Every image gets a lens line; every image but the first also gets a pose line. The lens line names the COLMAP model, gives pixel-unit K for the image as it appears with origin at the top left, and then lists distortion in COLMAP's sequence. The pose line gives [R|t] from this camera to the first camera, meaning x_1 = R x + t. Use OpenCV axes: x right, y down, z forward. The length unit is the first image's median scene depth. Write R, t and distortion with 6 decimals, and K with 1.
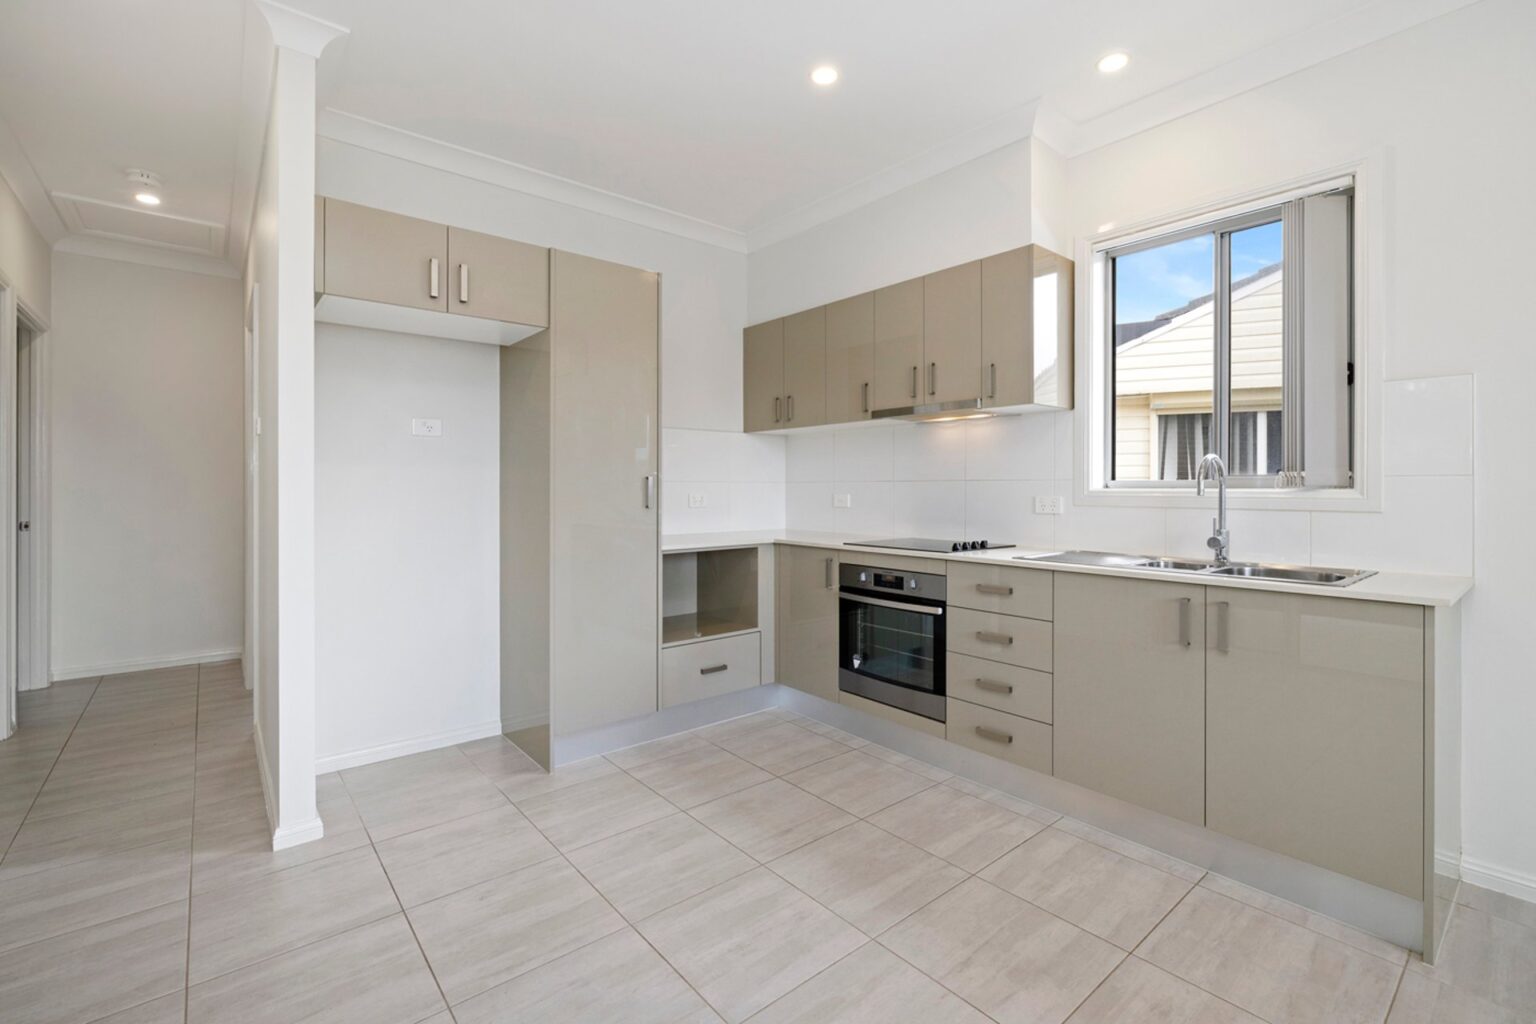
lens RADIAL K [[680.4, 0, 780.3], [0, 680.4, 488.6], [0, 0, 1]] dist [-0.007943, 0.000156]
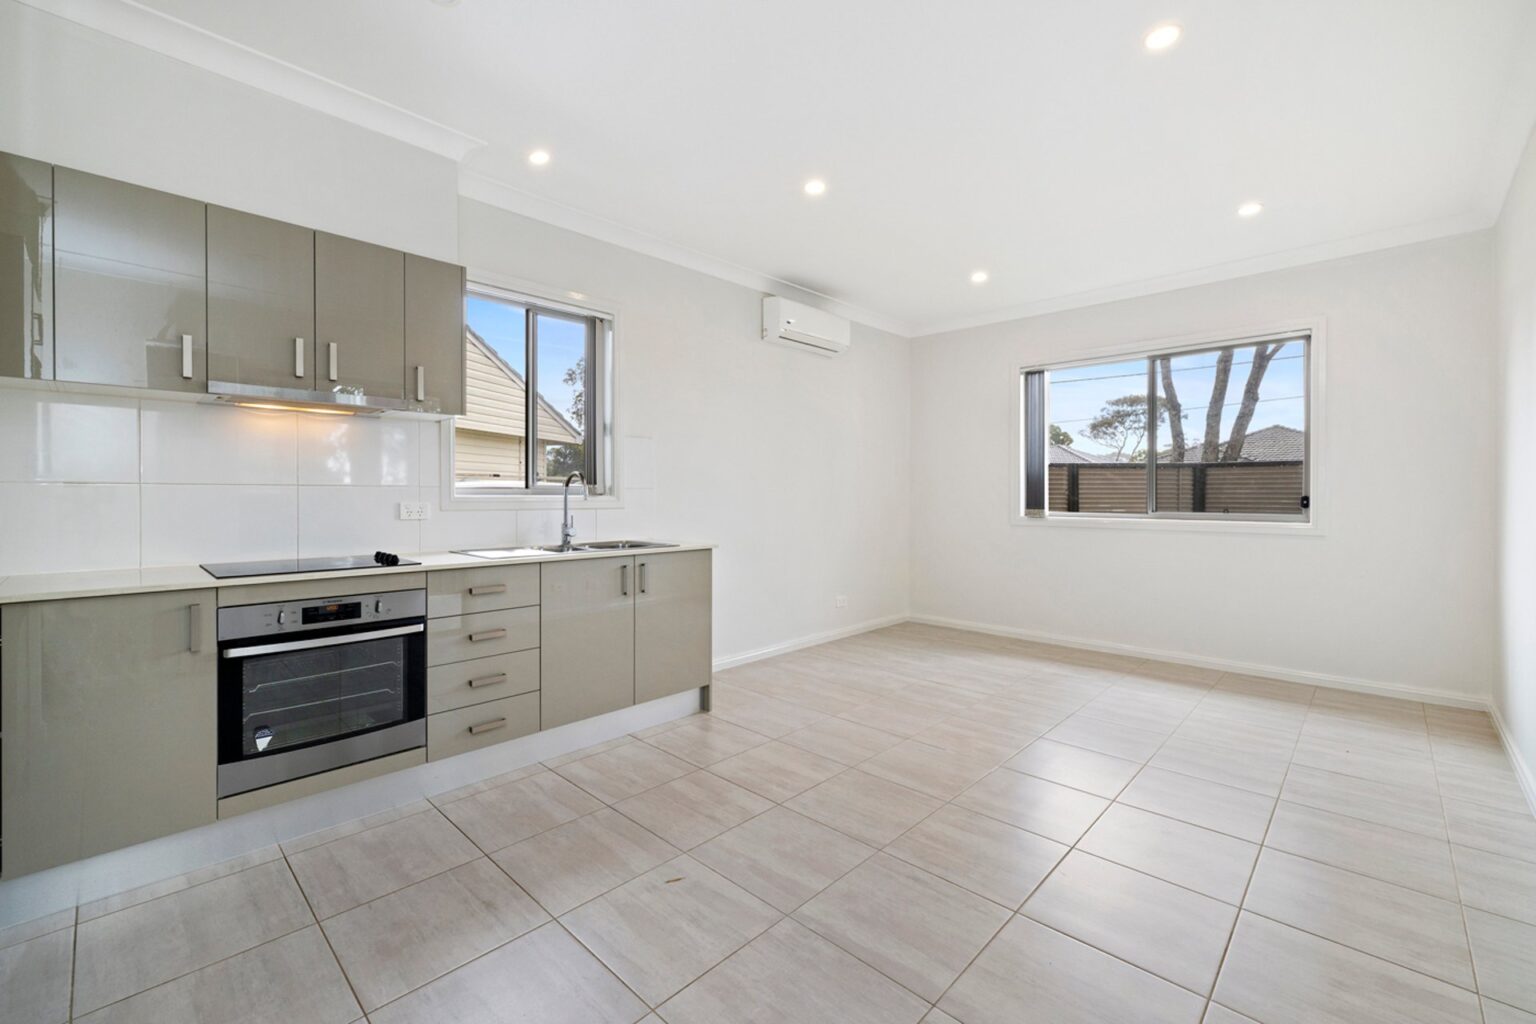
lens RADIAL K [[645.0, 0, 769.5], [0, 645.0, 501.4], [0, 0, 1]] dist [0.001136, 0.000276]
pose [[-0.107135, -0.011904, 0.994173, -0.743440], [-0.003003, 0.999928, 0.011649, -0.002669], [-0.994240, -0.001738, -0.107163, 0.677801]]
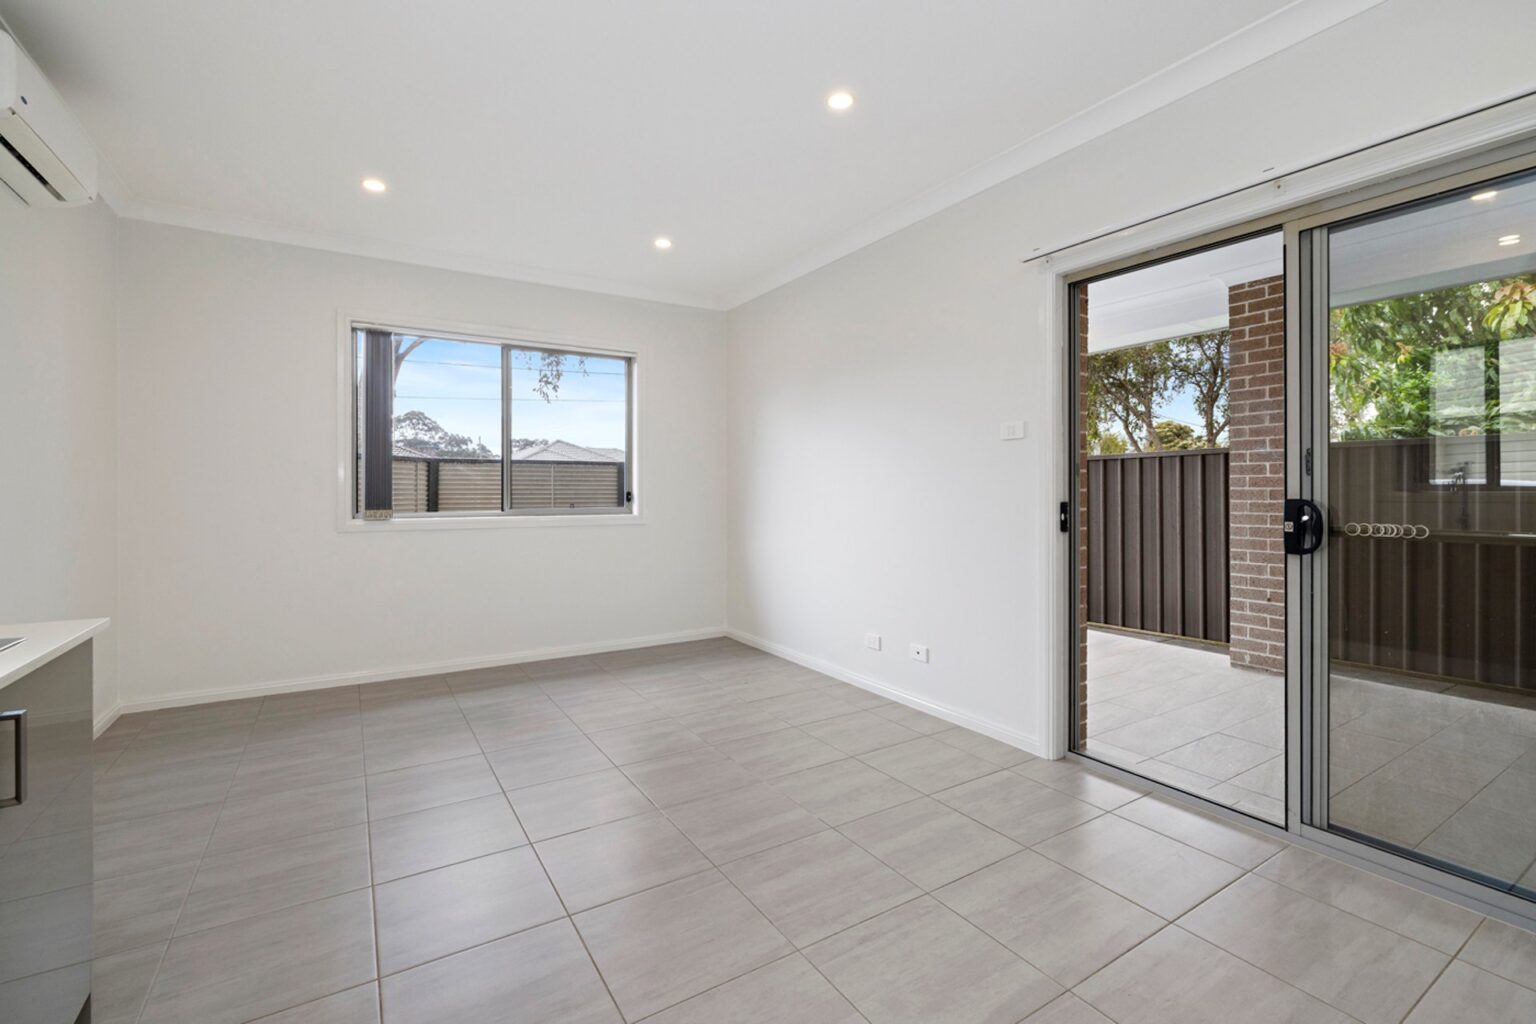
lens RADIAL K [[680.4, 0, 773.9], [0, 680.4, 495.9], [0, 0, 1]] dist [-0.007943, 0.000156]
pose [[-0.991299, -0.000629, 0.131628, 0.021792], [0.000291, 0.999976, 0.006969, -0.002869], [-0.131629, 0.006947, -0.991275, 1.131621]]
